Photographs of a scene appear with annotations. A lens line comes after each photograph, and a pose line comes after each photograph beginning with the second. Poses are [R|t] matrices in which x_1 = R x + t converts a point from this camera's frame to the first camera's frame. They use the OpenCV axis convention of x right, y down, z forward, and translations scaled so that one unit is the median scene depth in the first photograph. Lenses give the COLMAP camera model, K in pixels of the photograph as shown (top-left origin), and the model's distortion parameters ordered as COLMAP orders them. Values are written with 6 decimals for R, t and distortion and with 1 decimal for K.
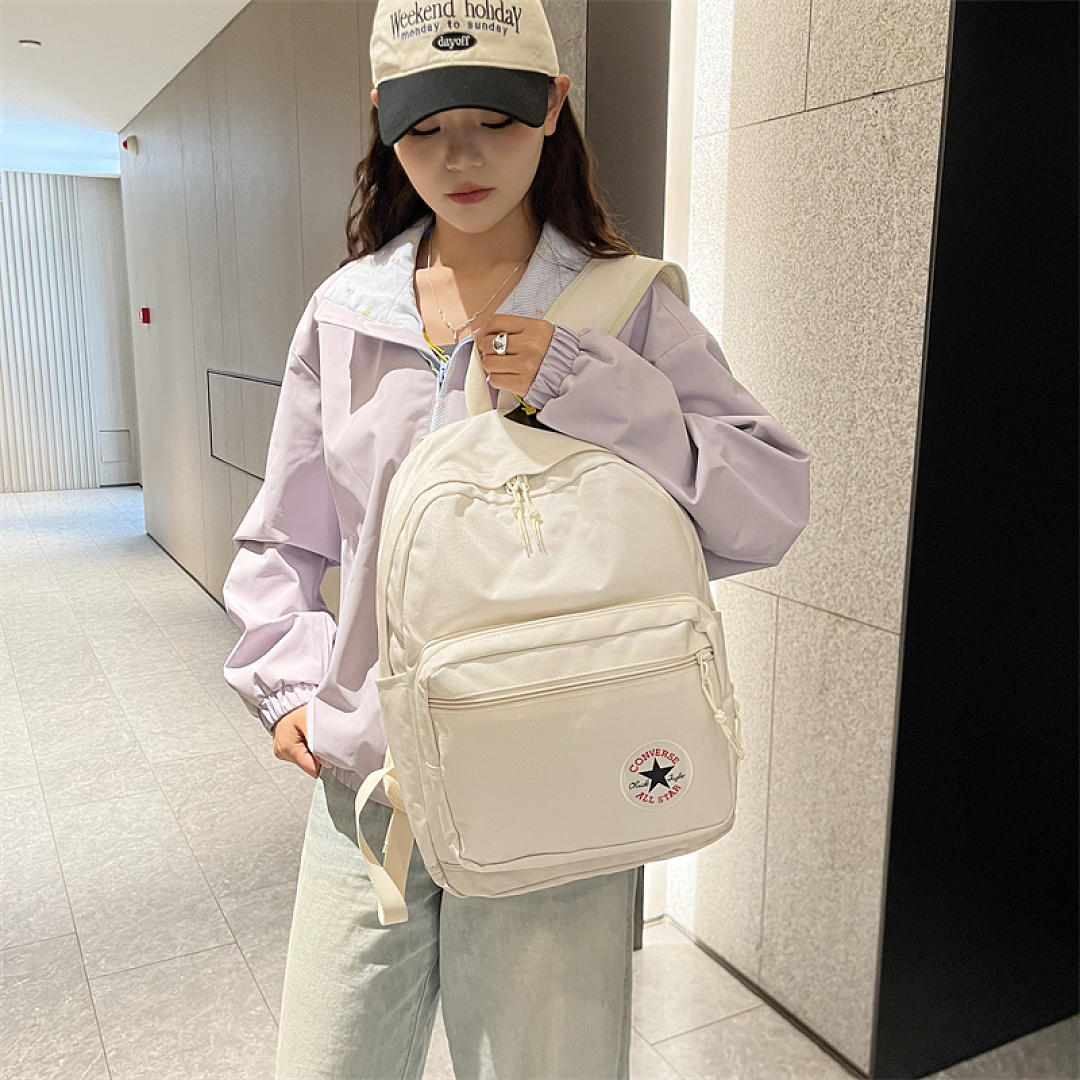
lens RADIAL K [[1100.8, 0, 522.8], [0, 1100.8, 549.7], [0, 0, 1]] dist [0.025751, 0.000000]
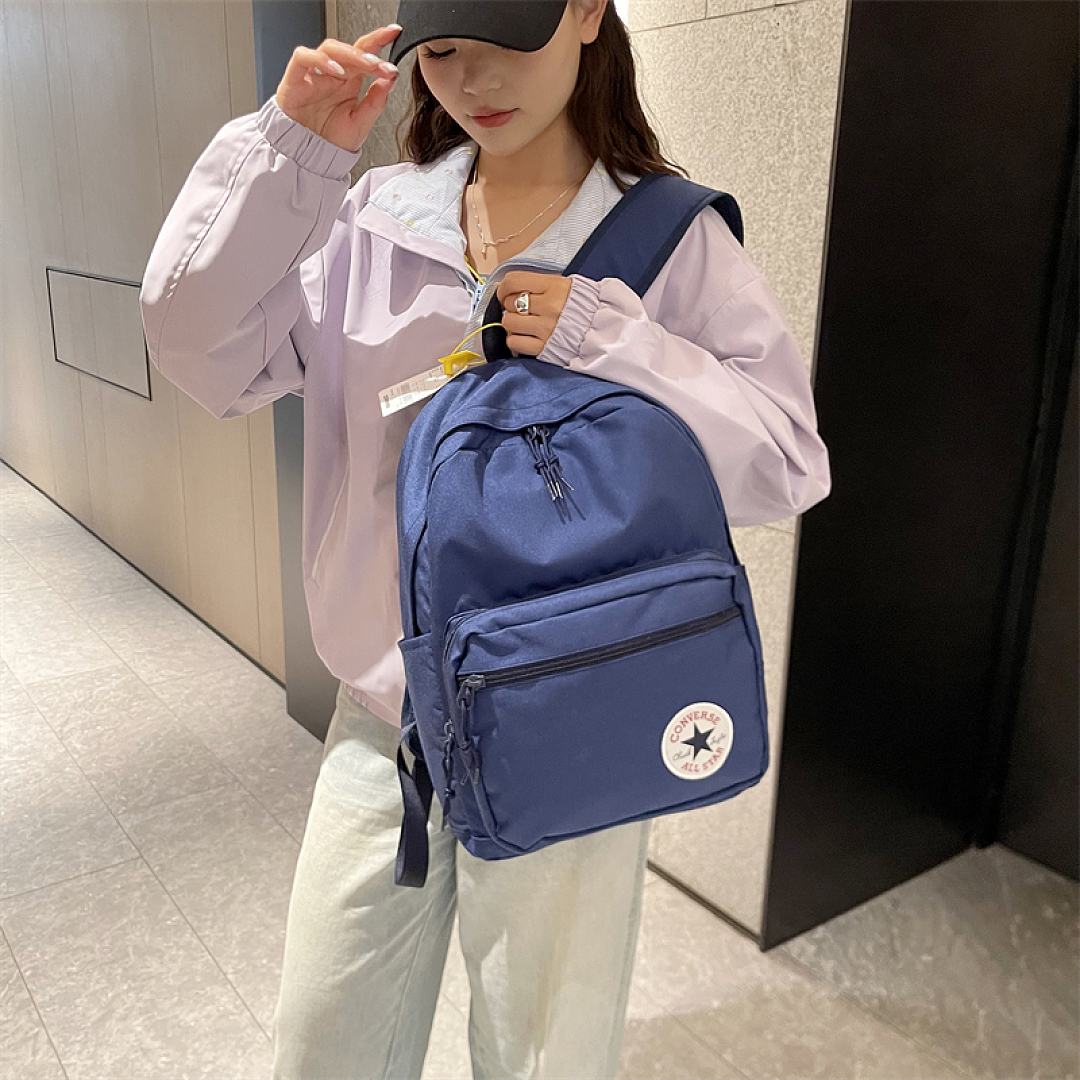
lens RADIAL K [[1100.8, 0, 522.4], [0, 1100.8, 548.8], [0, 0, 1]] dist [0.025751, 0.000000]
pose [[0.989843, -0.027521, 0.139474, -0.064677], [0.015201, 0.995948, 0.088639, -0.007364], [-0.141348, -0.085619, 0.986251, -0.014007]]
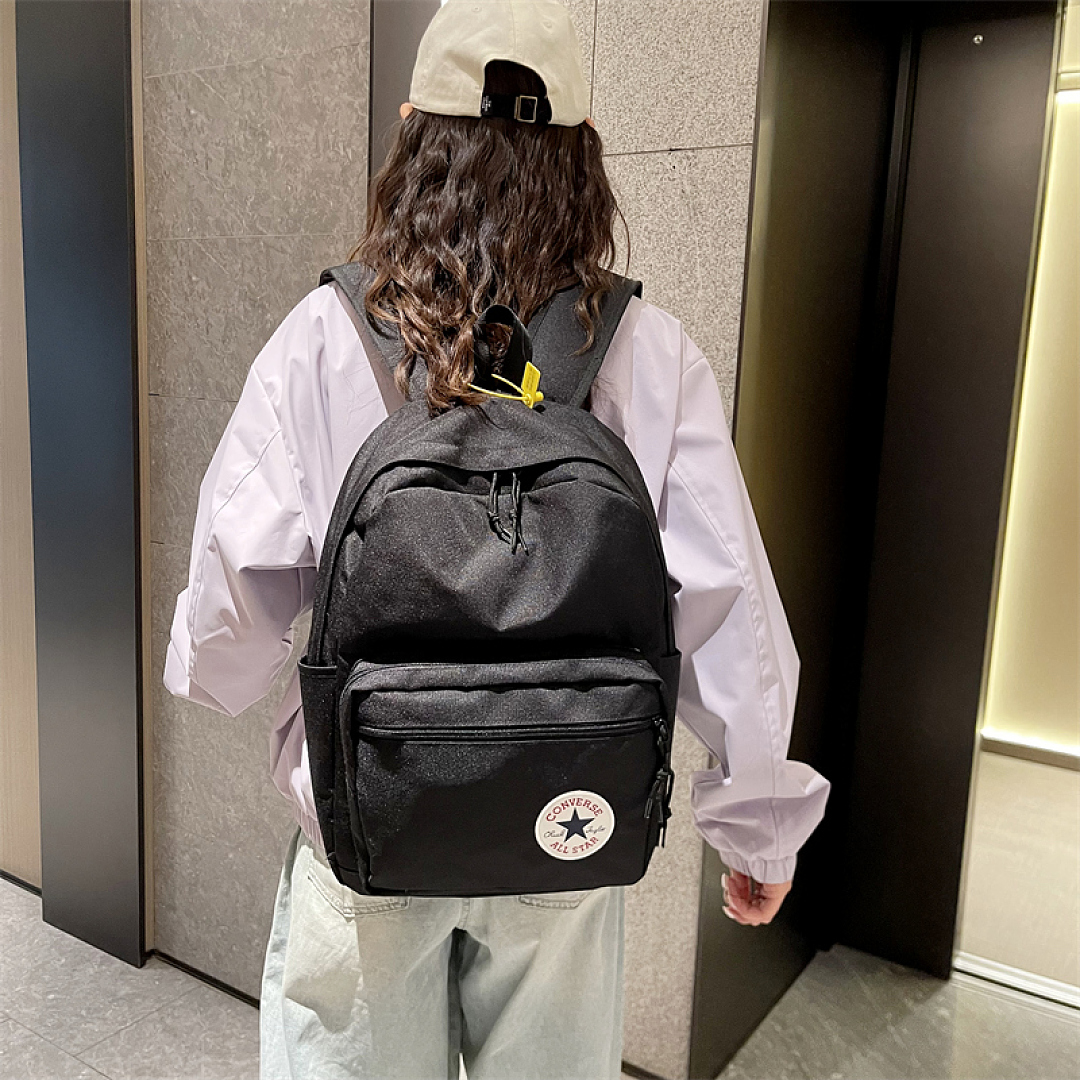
lens RADIAL K [[1100.8, 0, 527.1], [0, 1100.8, 540.3], [0, 0, 1]] dist [0.025751, 0.000000]
pose [[0.876278, -0.046461, 0.479560, -0.301583], [0.060351, 0.998085, -0.013579, -0.031928], [-0.478011, 0.040841, 0.877404, 0.146696]]
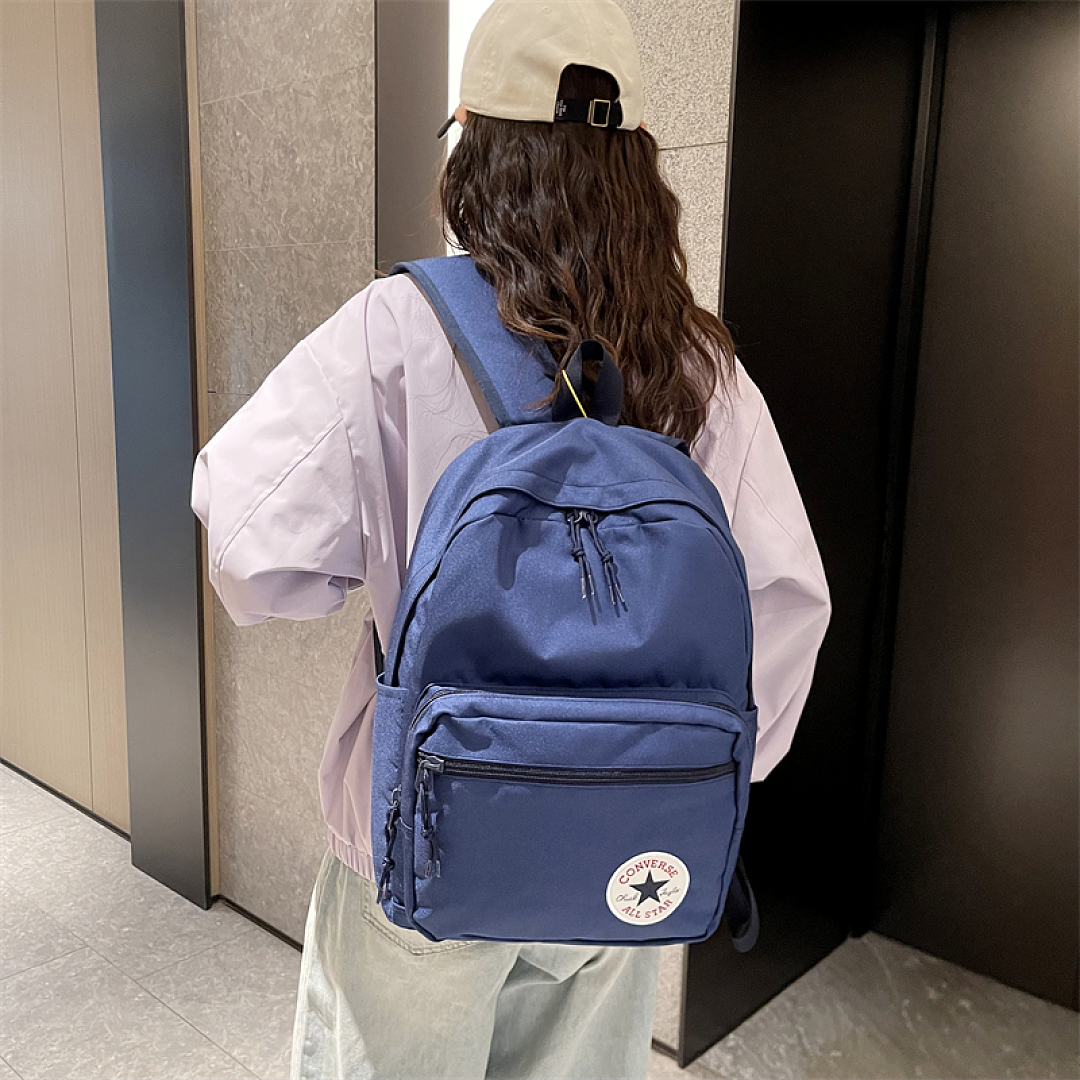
lens RADIAL K [[1100.8, 0, 524.0], [0, 1100.8, 550.3], [0, 0, 1]] dist [0.025751, 0.000000]
pose [[0.939743, -0.043118, 0.339152, -0.181084], [0.049197, 0.998745, -0.009343, -0.010523], [-0.338323, 0.025466, 0.940685, 0.022828]]
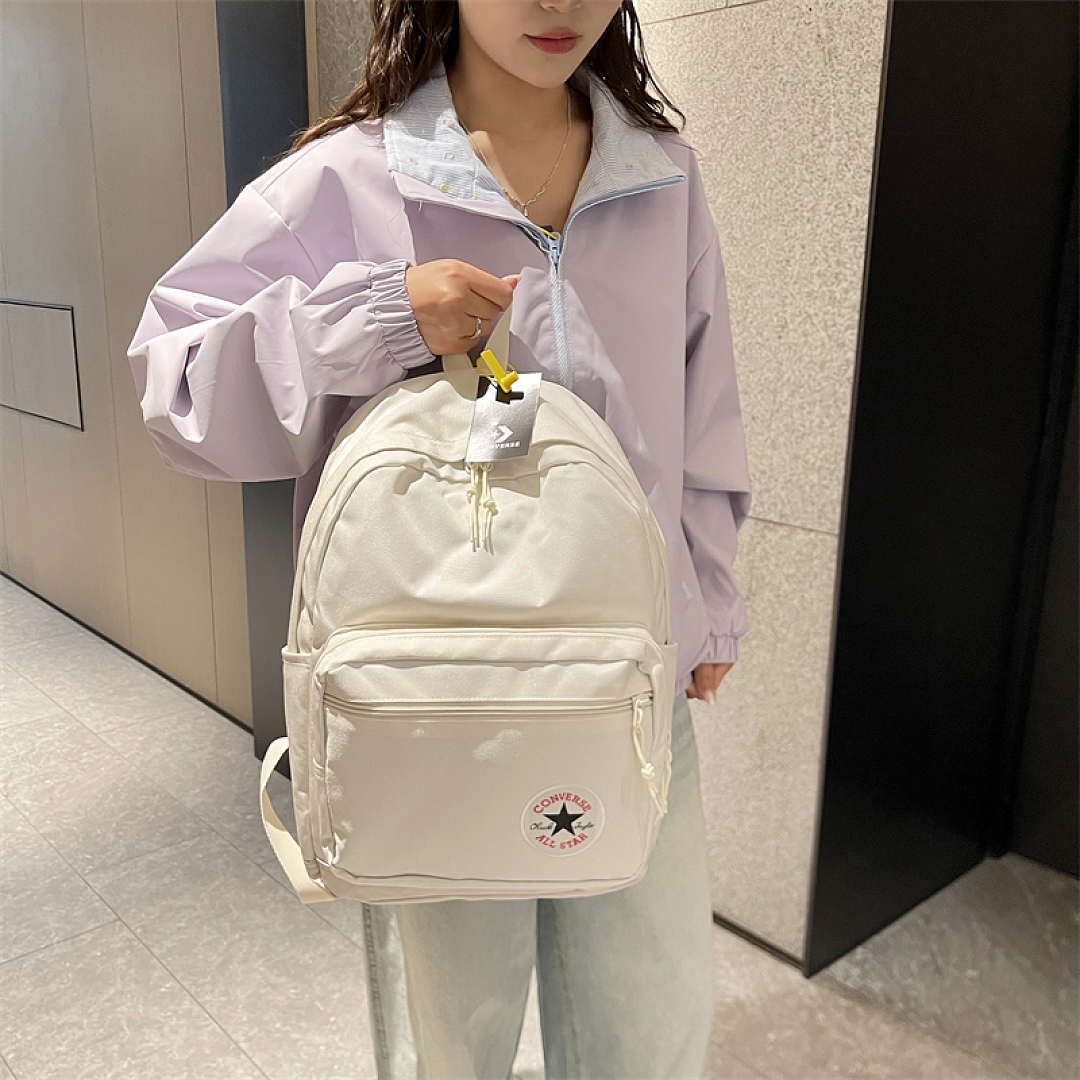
lens RADIAL K [[1100.8, 0, 523.6], [0, 1100.8, 549.1], [0, 0, 1]] dist [0.025751, 0.000000]
pose [[0.970150, -0.051123, 0.237056, -0.177029], [0.039443, 0.997775, 0.053759, 0.022219], [-0.239277, -0.042804, 0.970007, 0.070698]]
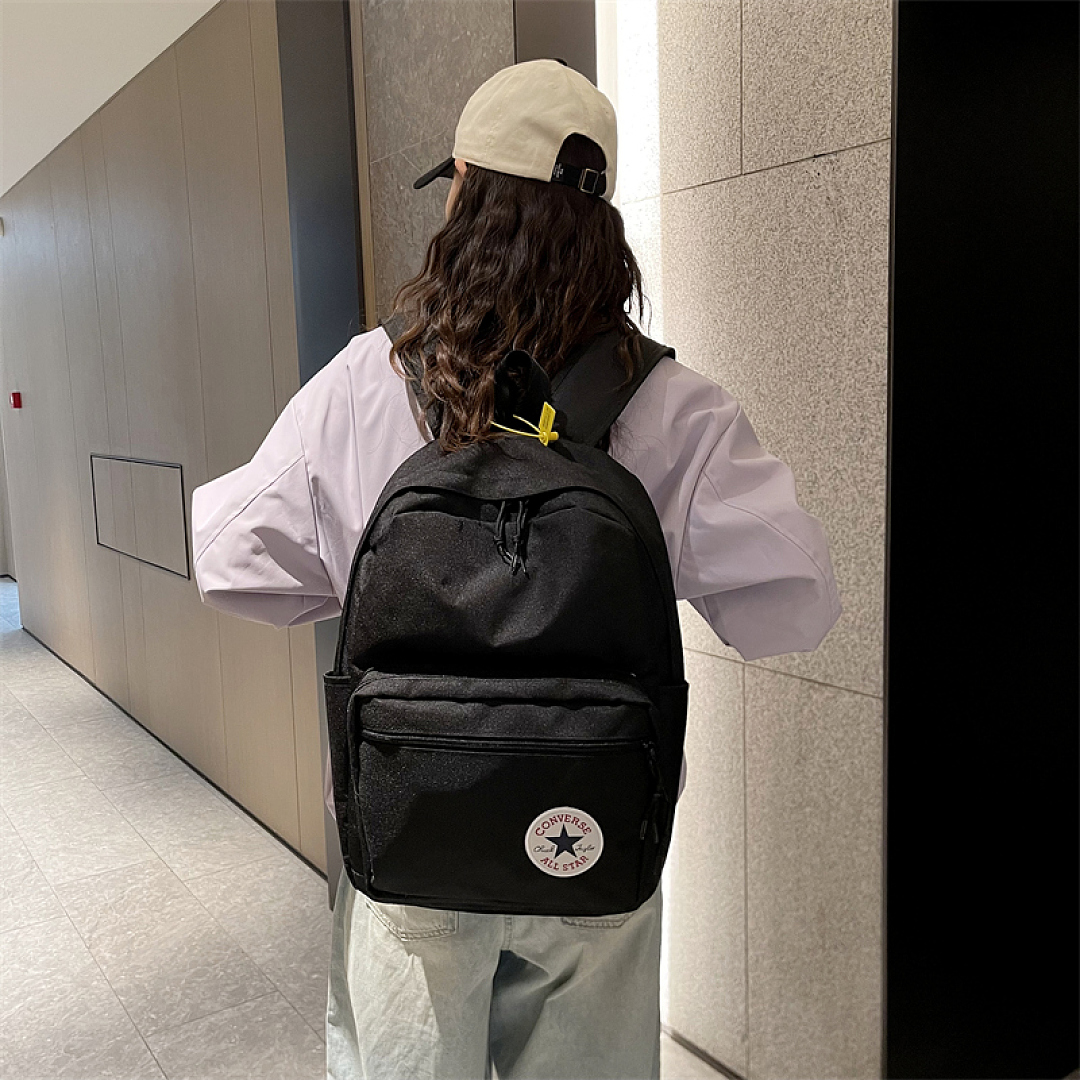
lens RADIAL K [[1100.8, 0, 509.7], [0, 1100.8, 535.2], [0, 0, 1]] dist [0.025751, 0.000000]
pose [[0.993490, -0.052296, 0.101205, -0.069905], [0.059359, 0.995912, -0.068089, -0.018212], [-0.097231, 0.073653, 0.992533, 0.057813]]
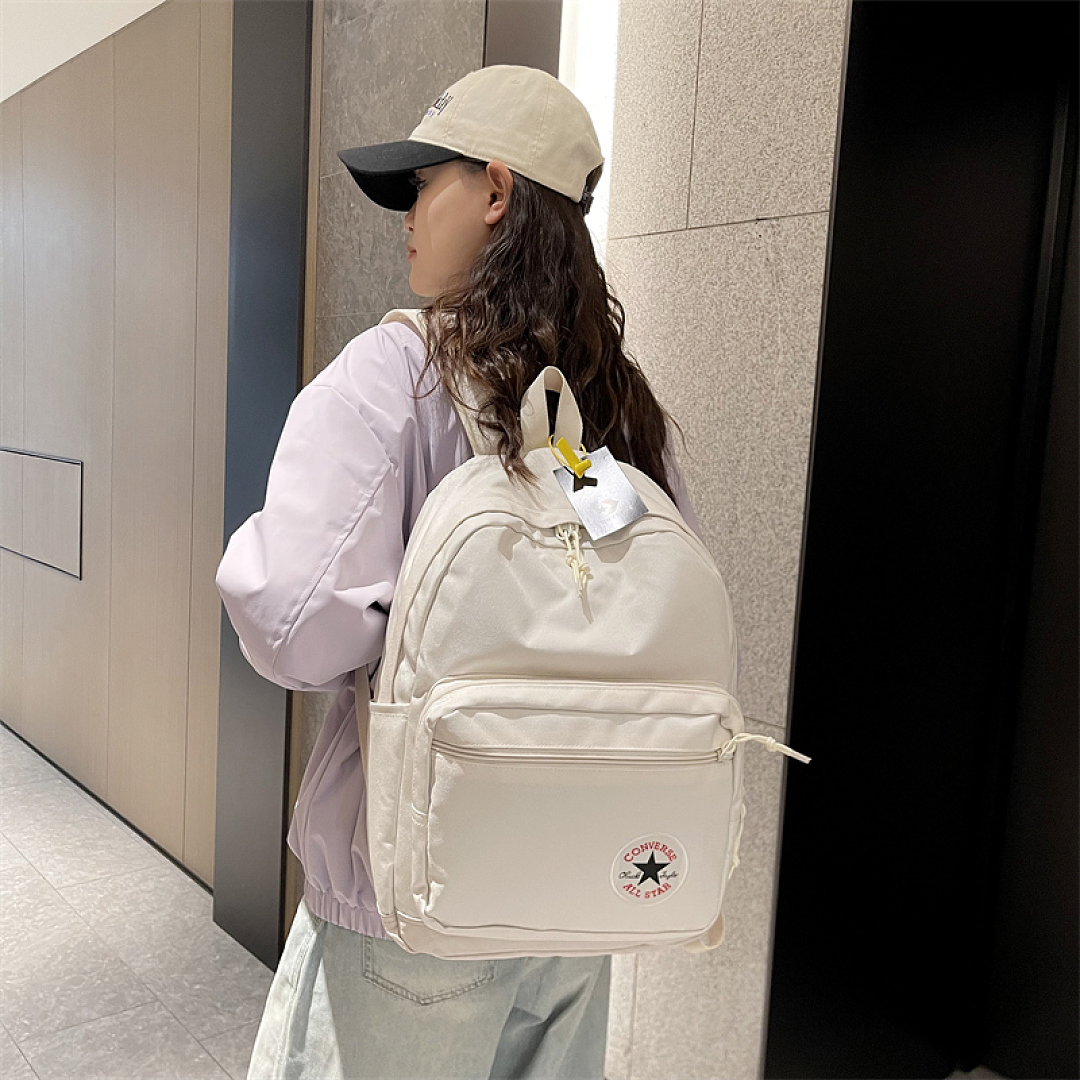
lens RADIAL K [[1100.8, 0, 523.0], [0, 1100.8, 550.1], [0, 0, 1]] dist [0.025751, 0.000000]
pose [[0.974577, 0.023143, 0.222856, -0.125548], [-0.004590, 0.996505, -0.083413, -0.002168], [-0.224007, 0.080269, 0.971276, 0.035588]]
